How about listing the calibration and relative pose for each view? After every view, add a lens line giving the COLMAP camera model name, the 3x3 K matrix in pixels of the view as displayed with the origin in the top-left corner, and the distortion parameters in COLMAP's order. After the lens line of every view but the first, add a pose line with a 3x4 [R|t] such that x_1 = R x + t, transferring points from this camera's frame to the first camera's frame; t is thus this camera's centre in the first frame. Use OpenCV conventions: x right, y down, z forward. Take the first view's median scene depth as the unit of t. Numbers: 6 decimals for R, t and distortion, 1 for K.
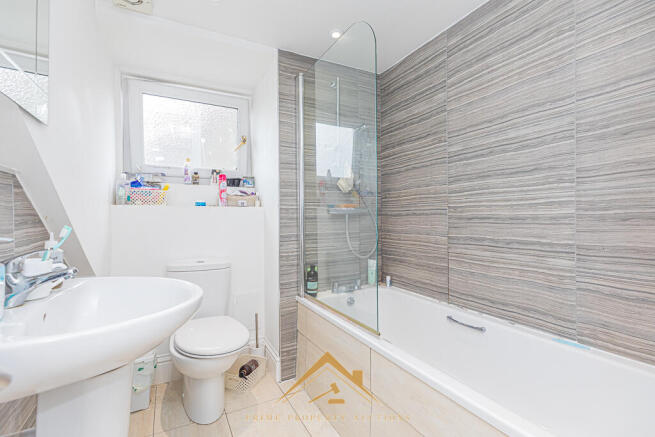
lens RADIAL K [[269.1, 0, 327.7], [0, 269.1, 220.1], [0, 0, 1]] dist [-0.000056, -0.000005]
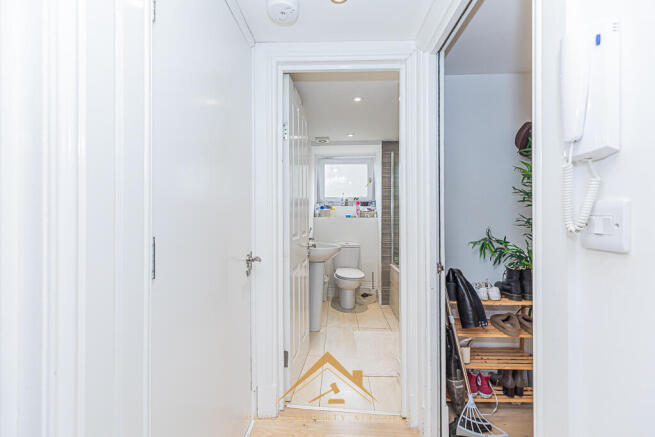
lens RADIAL K [[296.3, 0, 328.2], [0, 296.3, 215.1], [0, 0, 1]] dist [0.005320, 0.000170]
pose [[0.848167, 0.000027, -0.529729, 0.638760], [-0.009062, 0.999854, -0.014458, -0.037835], [0.529651, 0.017063, 0.848044, -1.066598]]
